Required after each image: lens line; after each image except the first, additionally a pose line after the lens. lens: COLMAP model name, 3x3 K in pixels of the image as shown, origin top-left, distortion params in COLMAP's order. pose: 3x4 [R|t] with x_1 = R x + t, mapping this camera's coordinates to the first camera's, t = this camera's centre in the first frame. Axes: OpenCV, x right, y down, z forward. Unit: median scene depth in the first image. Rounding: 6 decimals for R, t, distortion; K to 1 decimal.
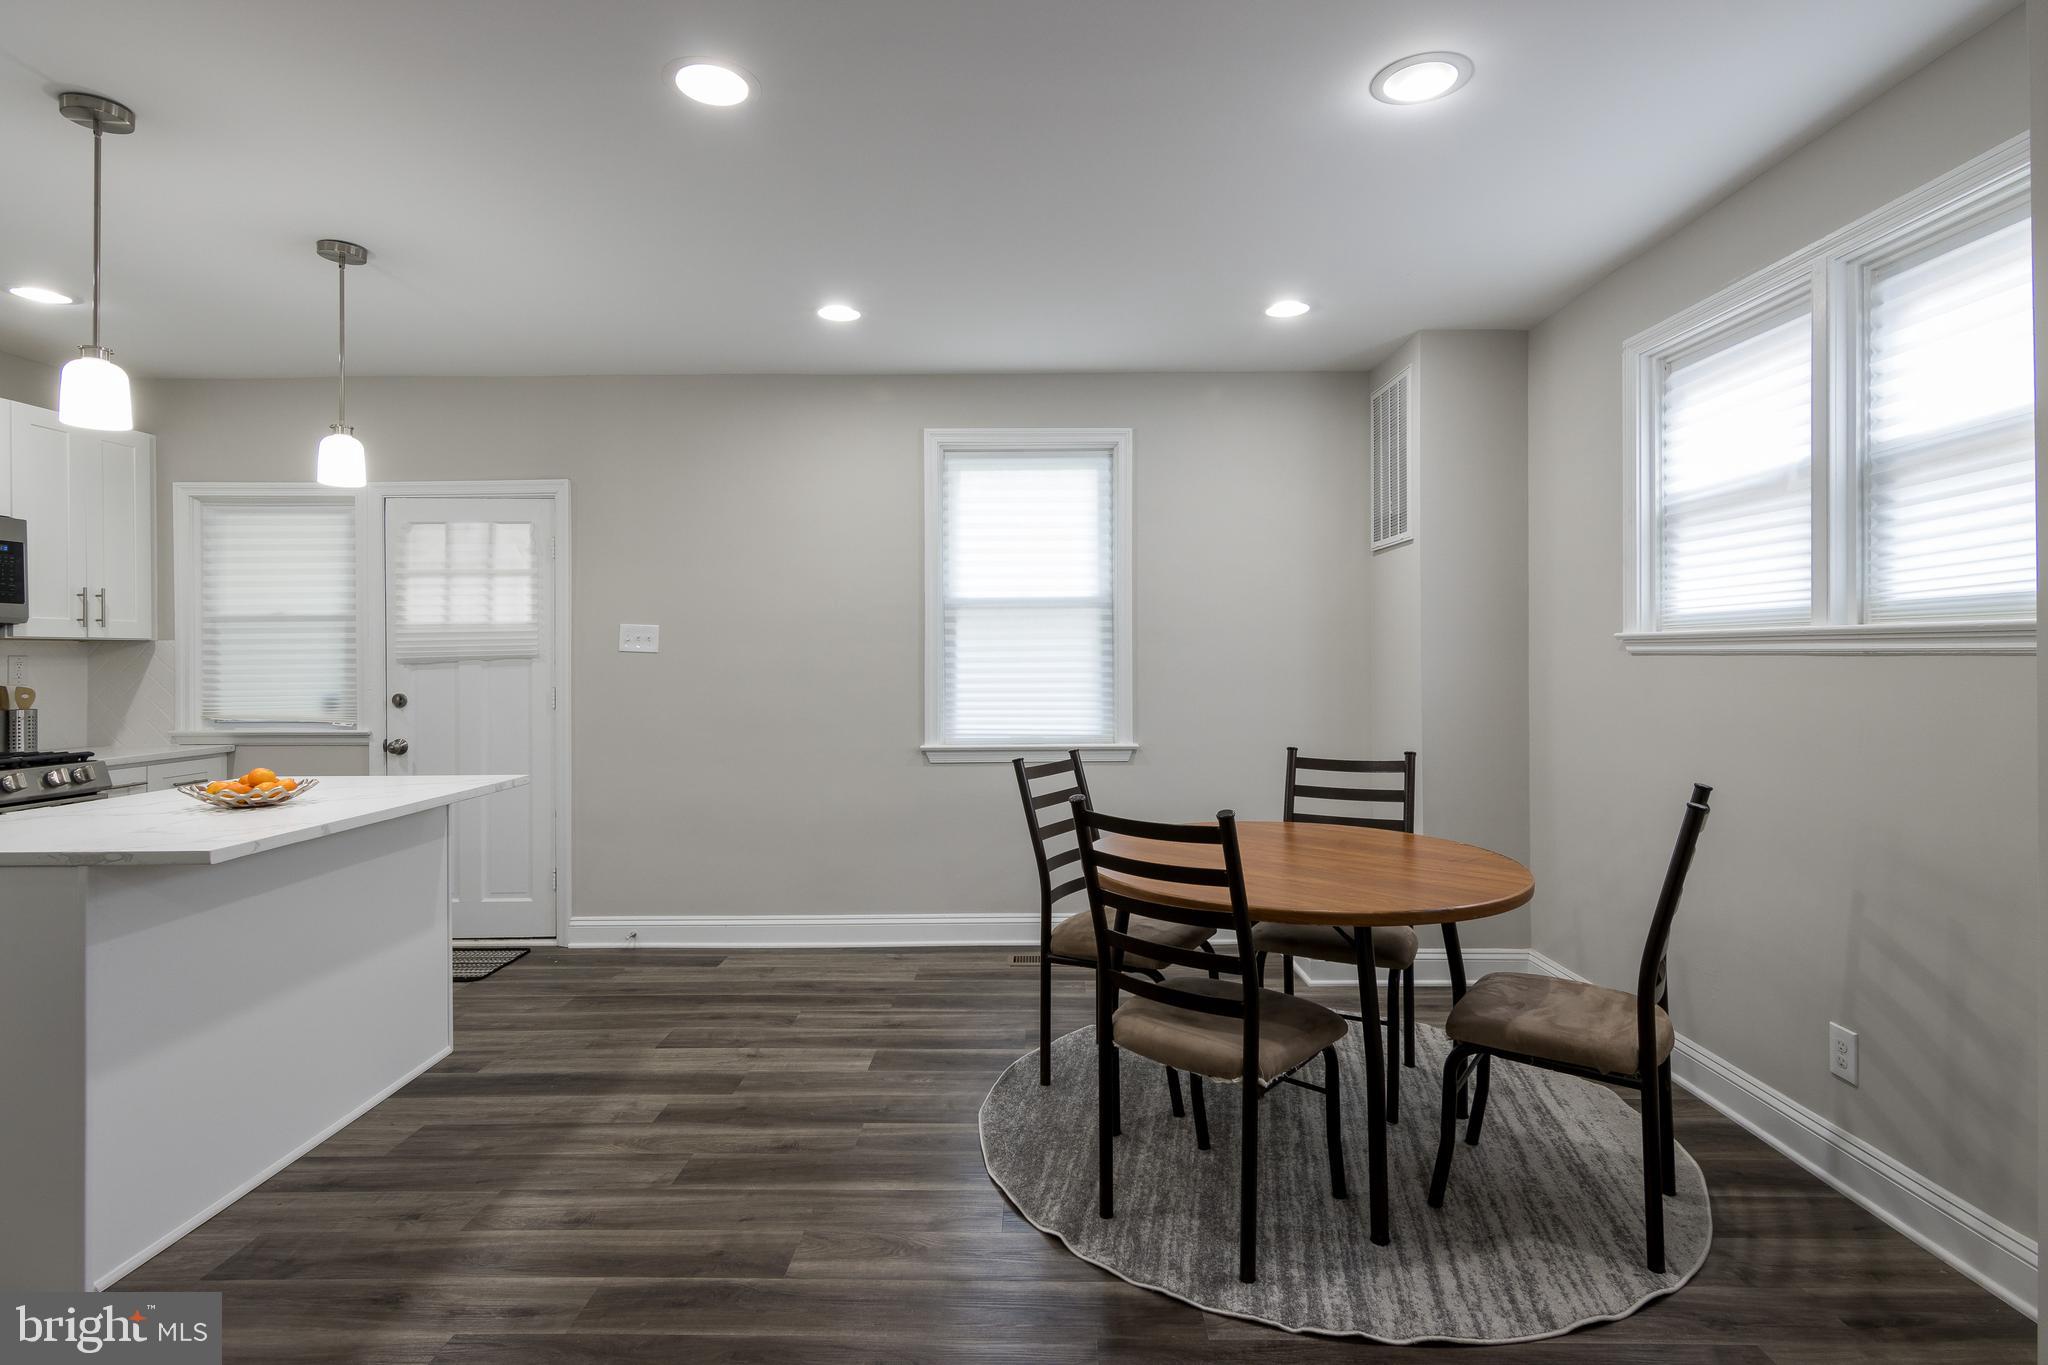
lens RADIAL K [[1025.3, 0, 1024.5], [0, 1025.3, 655.1], [0, 0, 1]] dist [0.013690, -0.006114]
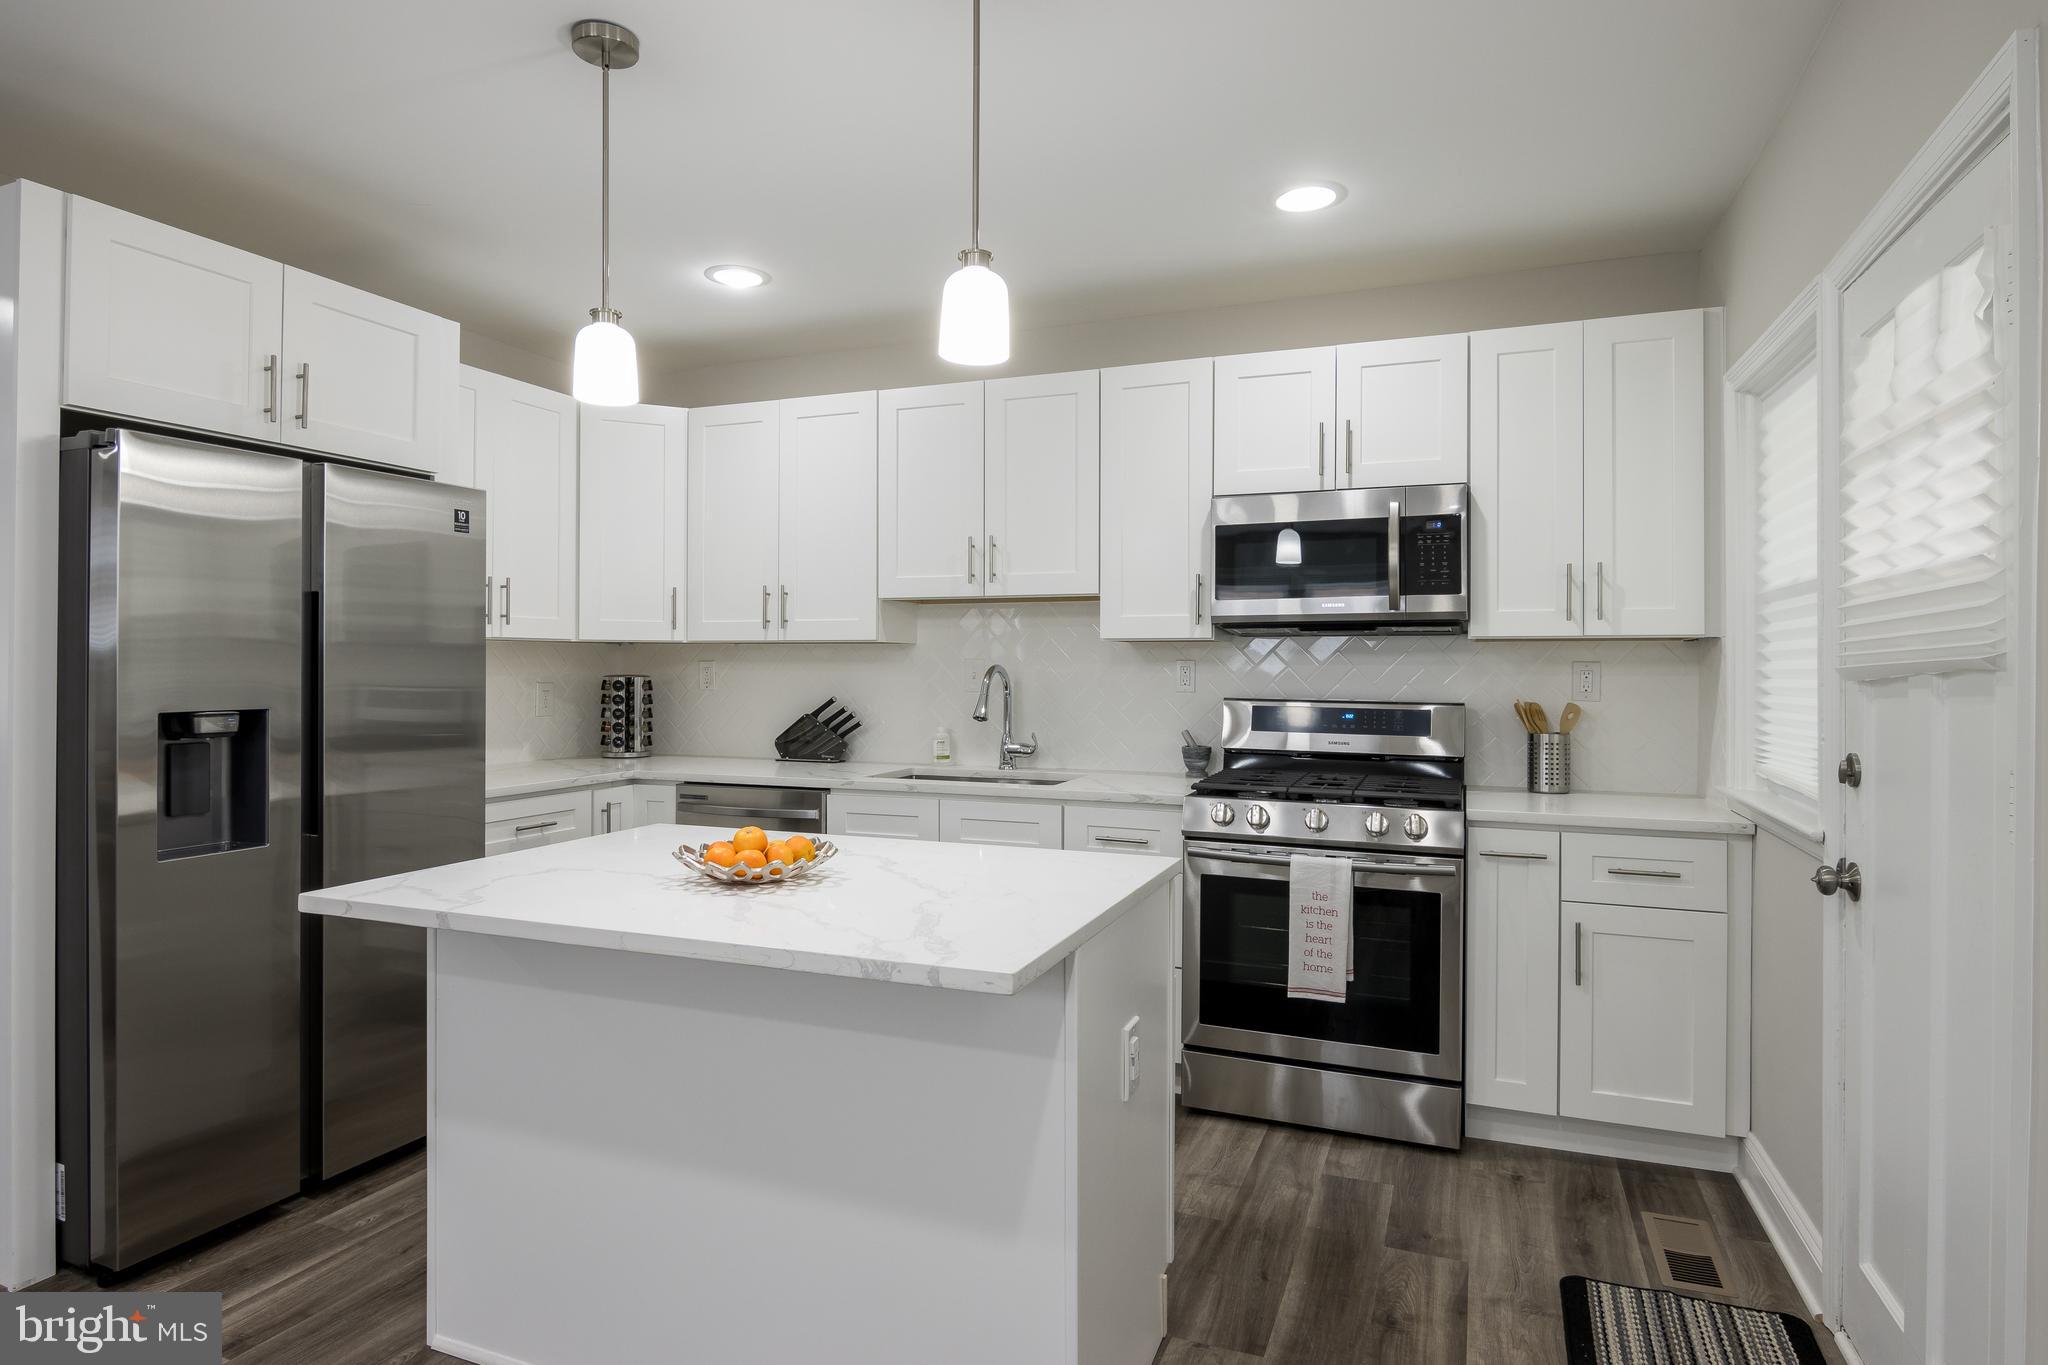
lens RADIAL K [[1083.8, 0, 1032.3], [0, 1083.8, 666.3], [0, 0, 1]] dist [-0.001992, -0.005830]
pose [[-0.364292, 0.006042, -0.931265, -0.116880], [0.000459, 0.999980, 0.006309, -0.000827], [0.931285, 0.001871, -0.364288, 1.145491]]
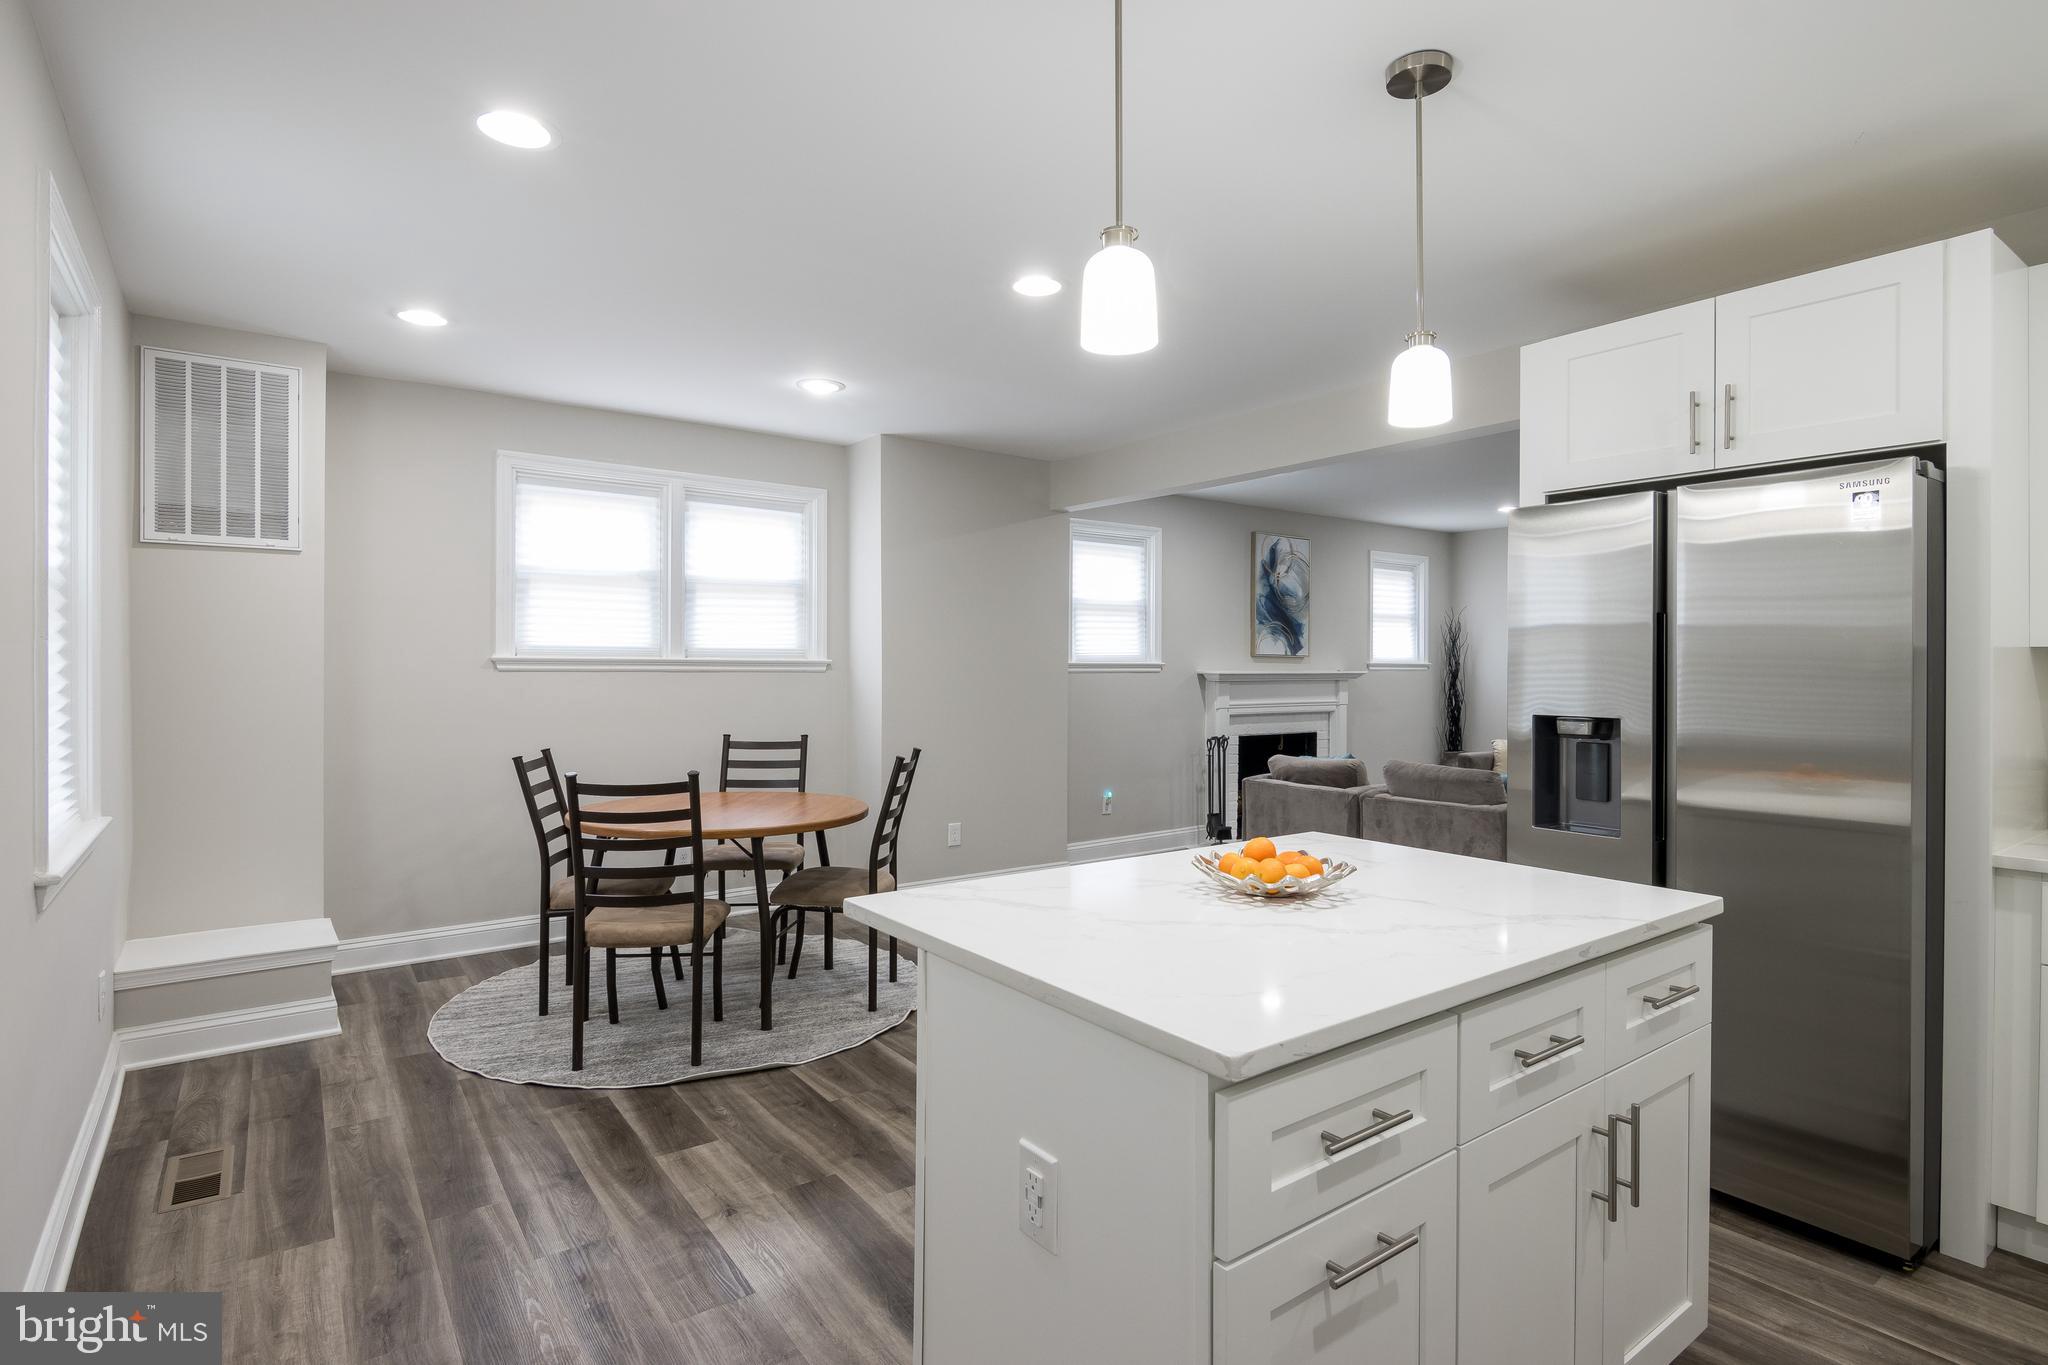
lens RADIAL K [[1026.5, 0, 1041.1], [0, 1026.5, 671.5], [0, 0, 1]] dist [0.004209, -0.009270]
pose [[-0.605911, -0.001445, 0.795531, -0.961094], [-0.002962, 0.999996, -0.000440, -0.001569], [-0.795527, -0.002623, -0.605913, 1.232244]]
